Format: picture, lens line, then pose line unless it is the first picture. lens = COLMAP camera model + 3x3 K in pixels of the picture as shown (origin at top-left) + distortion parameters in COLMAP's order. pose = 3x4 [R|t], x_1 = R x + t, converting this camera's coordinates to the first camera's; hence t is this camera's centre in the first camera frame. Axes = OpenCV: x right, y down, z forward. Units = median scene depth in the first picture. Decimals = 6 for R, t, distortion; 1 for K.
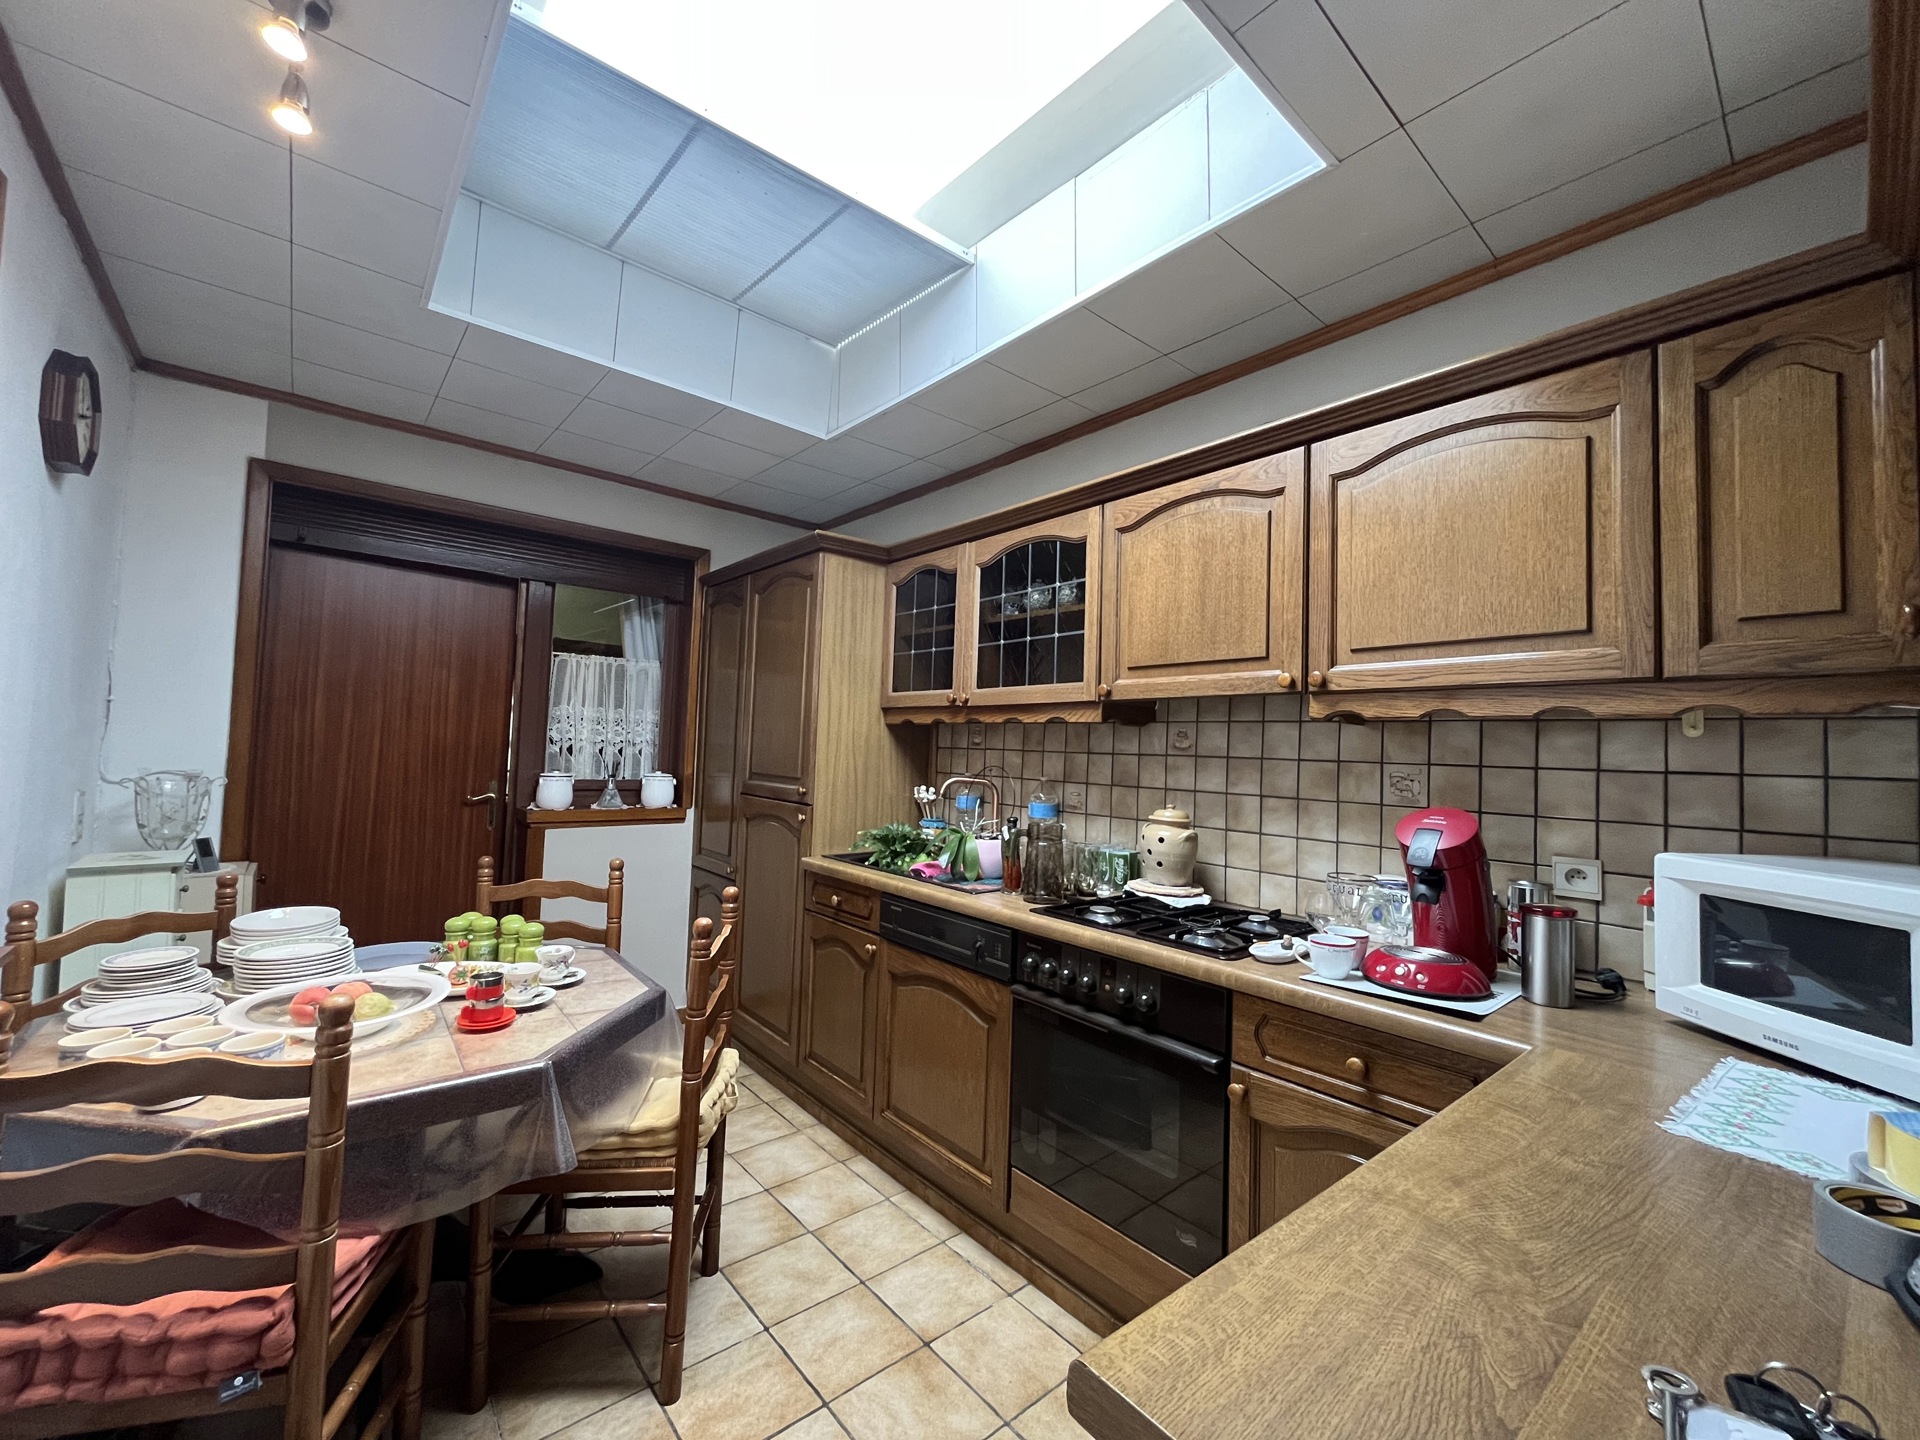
lens RADIAL K [[774.7, 0, 952.3], [0, 774.7, 713.0], [0, 0, 1]] dist [-0.000492, -0.000168]
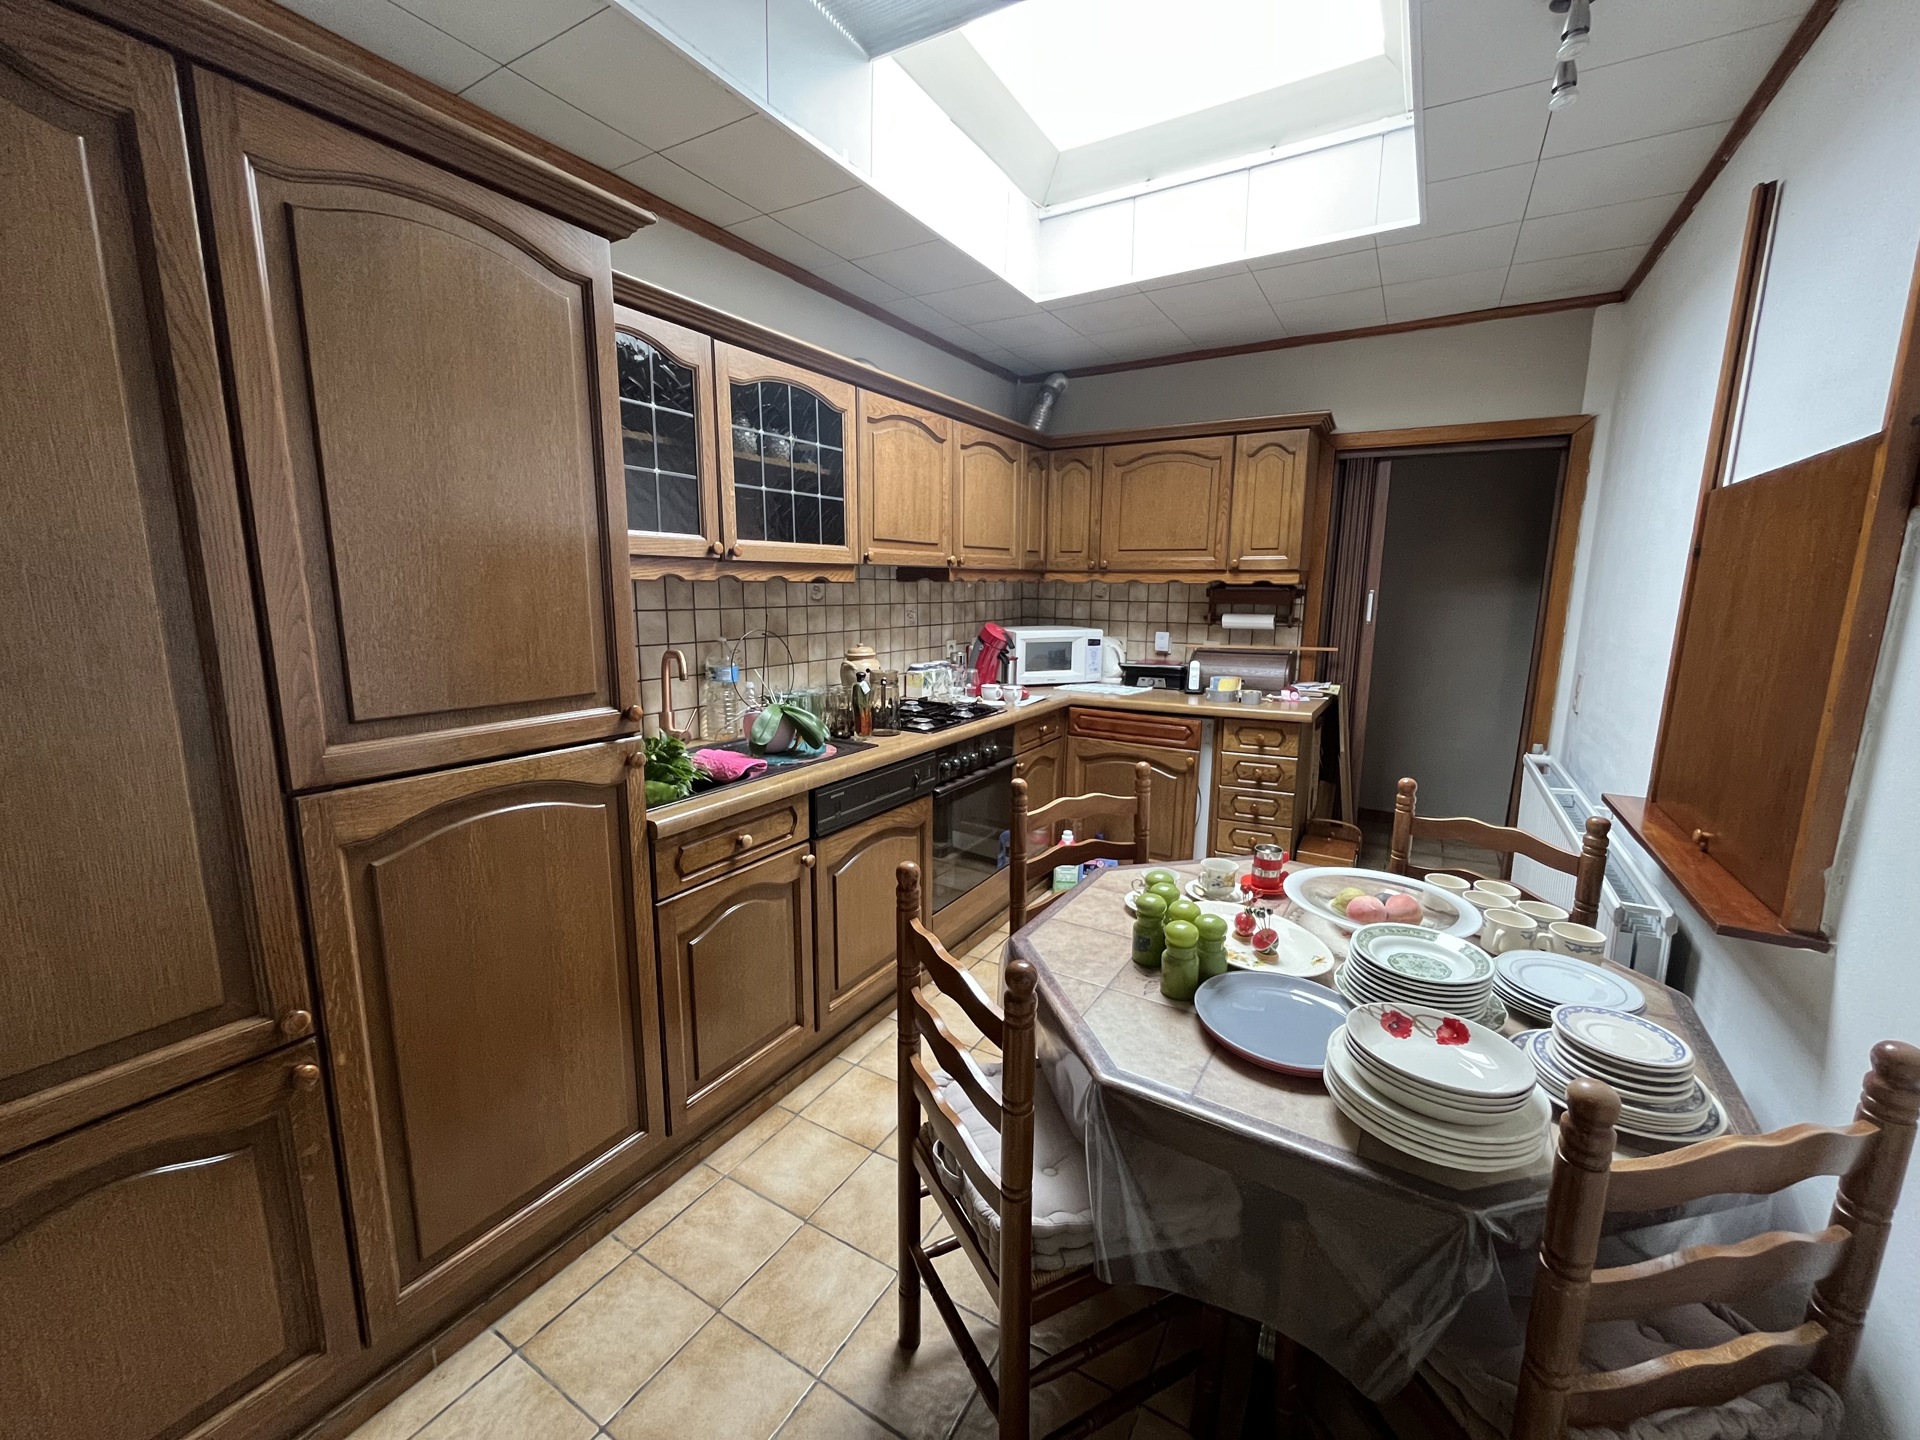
lens RADIAL K [[774.7, 0, 952.3], [0, 774.7, 719.7], [0, 0, 1]] dist [-0.000492, -0.000168]
pose [[-0.318999, -0.197687, 0.926909, -0.946588], [-0.061198, 0.980260, 0.188004, -0.013195], [-0.945777, 0.003248, -0.324800, 1.175145]]
